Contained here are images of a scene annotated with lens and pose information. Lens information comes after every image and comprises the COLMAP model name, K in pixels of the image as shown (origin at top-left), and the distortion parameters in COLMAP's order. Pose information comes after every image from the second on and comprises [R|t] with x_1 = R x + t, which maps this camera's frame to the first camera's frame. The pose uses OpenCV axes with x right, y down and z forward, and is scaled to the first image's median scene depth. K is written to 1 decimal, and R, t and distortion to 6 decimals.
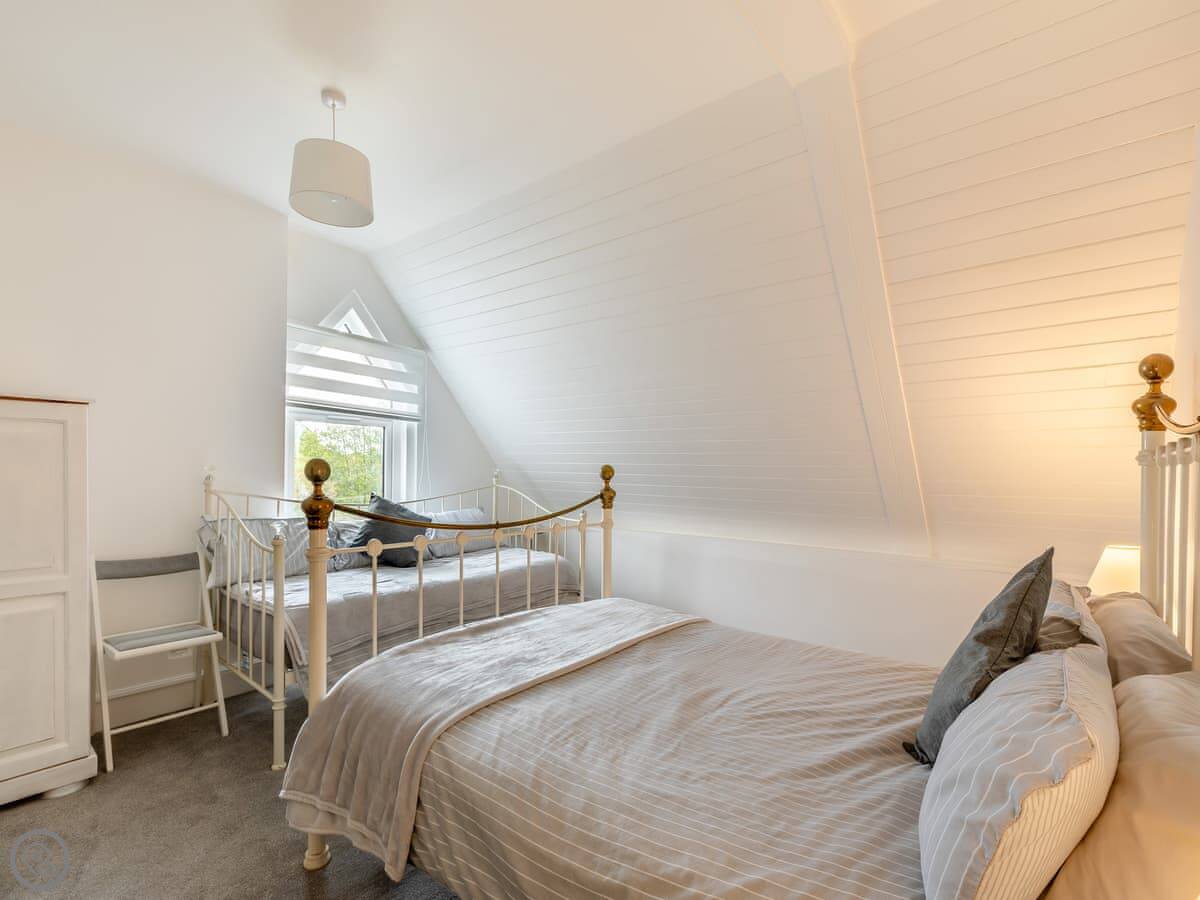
lens RADIAL K [[551.3, 0, 598.9], [0, 551.3, 470.5], [0, 0, 1]] dist [-0.000320, -0.000202]
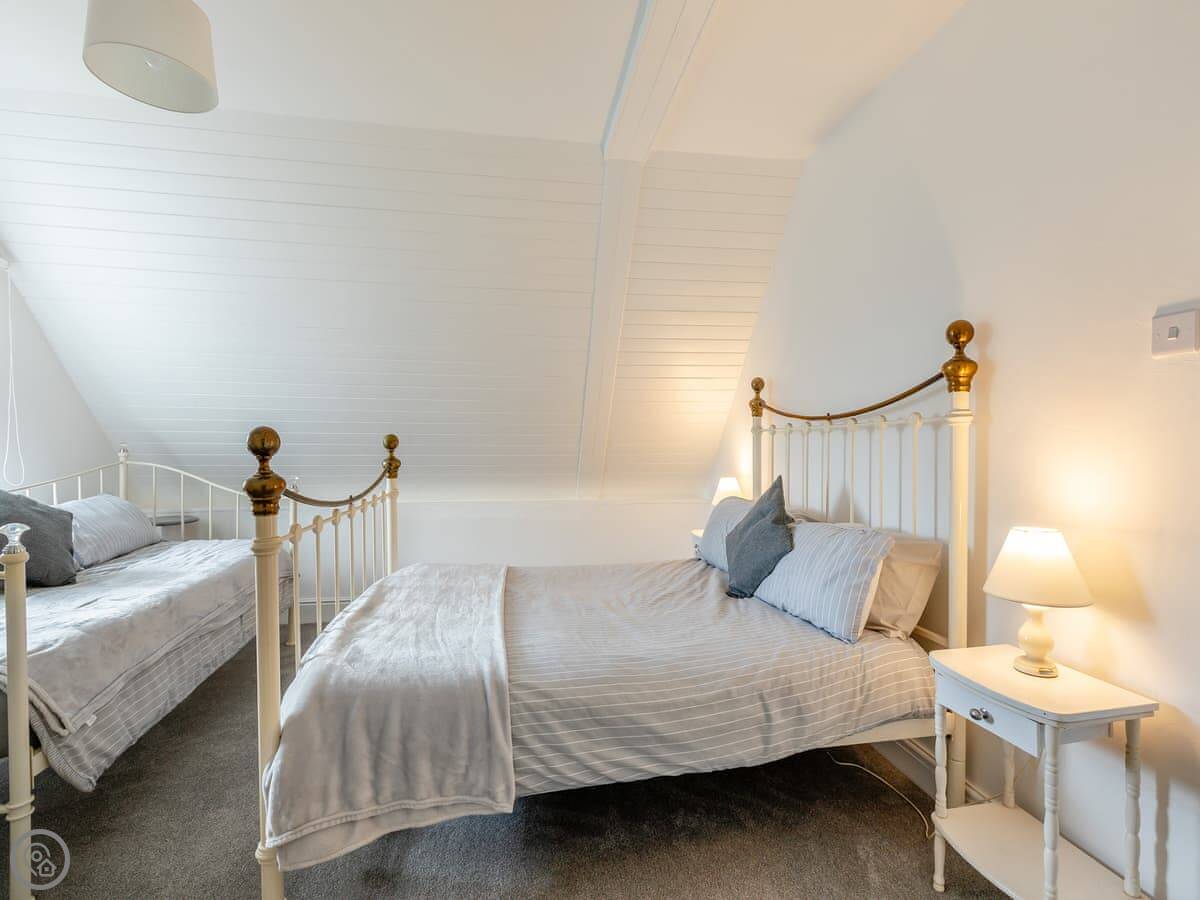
lens RADIAL K [[545.3, 0, 600.0], [0, 545.3, 450.0], [0, 0, 1]] dist [-0.002159, -0.000576]
pose [[0.669626, -0.022632, 0.742354, -0.776566], [0.008264, 0.999701, 0.023024, -0.002898], [-0.742653, -0.009283, 0.669613, 0.107727]]
